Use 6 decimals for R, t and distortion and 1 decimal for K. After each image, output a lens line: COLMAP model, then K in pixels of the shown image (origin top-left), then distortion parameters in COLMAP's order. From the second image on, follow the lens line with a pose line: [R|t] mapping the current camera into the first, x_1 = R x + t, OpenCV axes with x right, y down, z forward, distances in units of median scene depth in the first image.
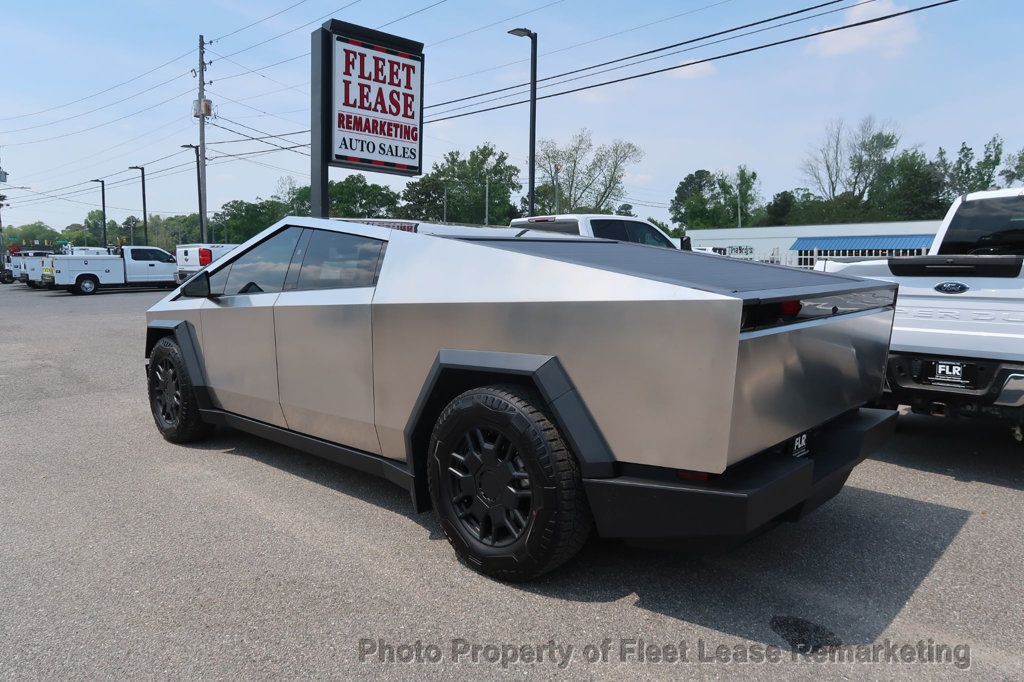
lens RADIAL K [[708.7, 0, 510.0], [0, 708.7, 345.7], [0, 0, 1]] dist [-0.029560, 0.015171]
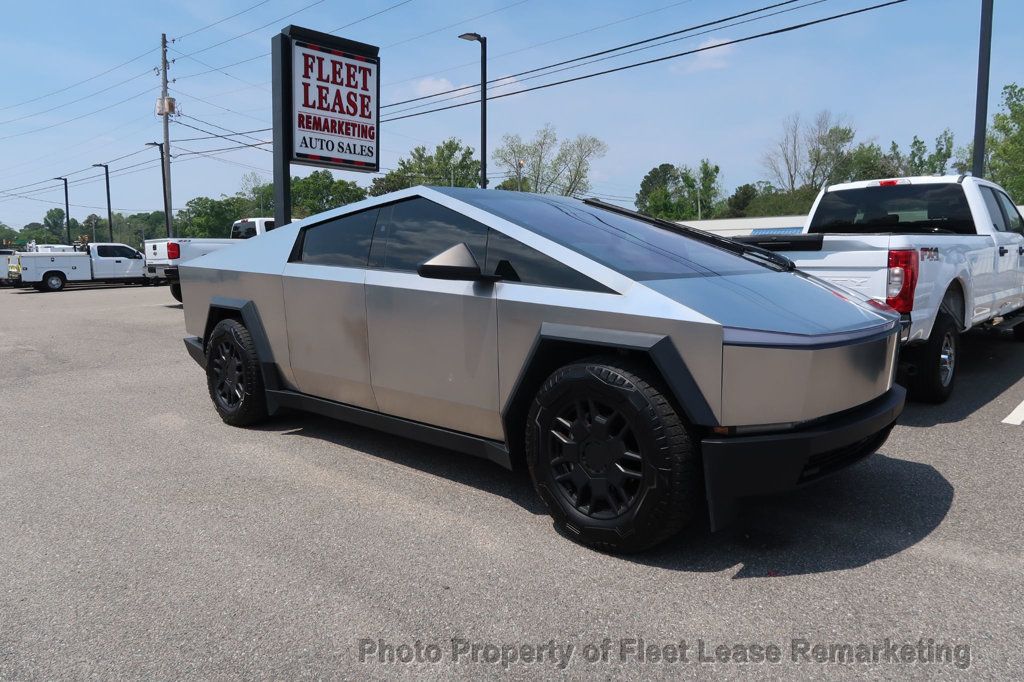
lens RADIAL K [[708.7, 0, 509.5], [0, 708.7, 345.7], [0, 0, 1]] dist [-0.029560, 0.015171]
pose [[0.999110, -0.015192, 0.039361, 0.011444], [0.014920, 0.999863, 0.007210, 0.007041], [-0.039466, -0.006617, 0.999199, -0.032022]]
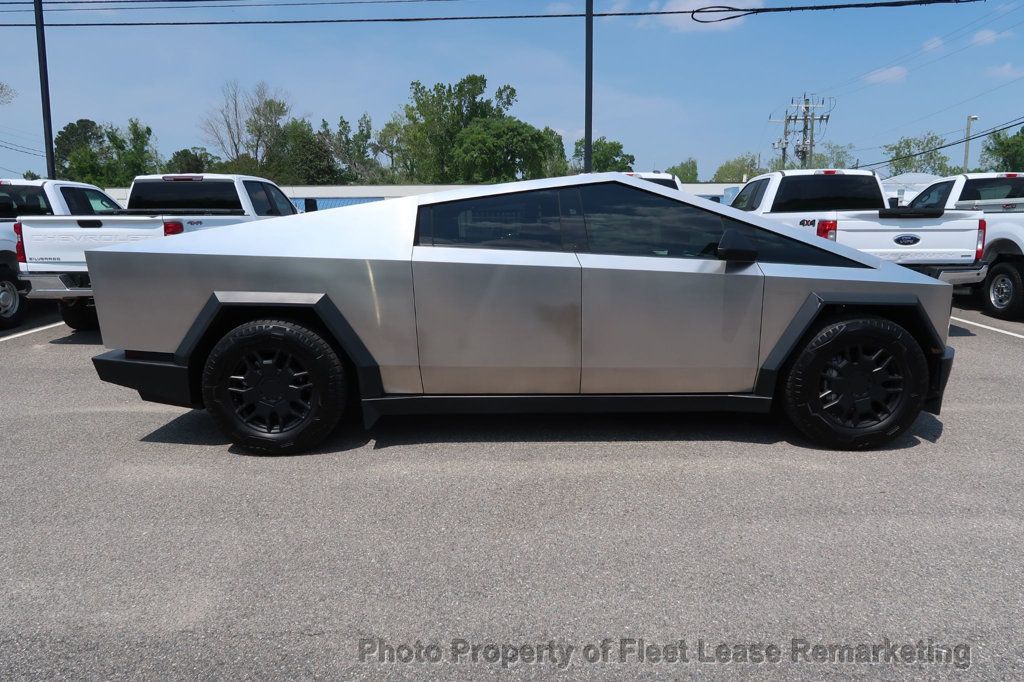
lens RADIAL K [[708.7, 0, 512.2], [0, 708.7, 343.9], [0, 0, 1]] dist [-0.029560, 0.015171]
pose [[0.686277, -0.127029, 0.716162, -0.104651], [0.089758, 0.991896, 0.089925, -0.001952], [-0.721781, 0.002568, 0.692117, 0.014530]]
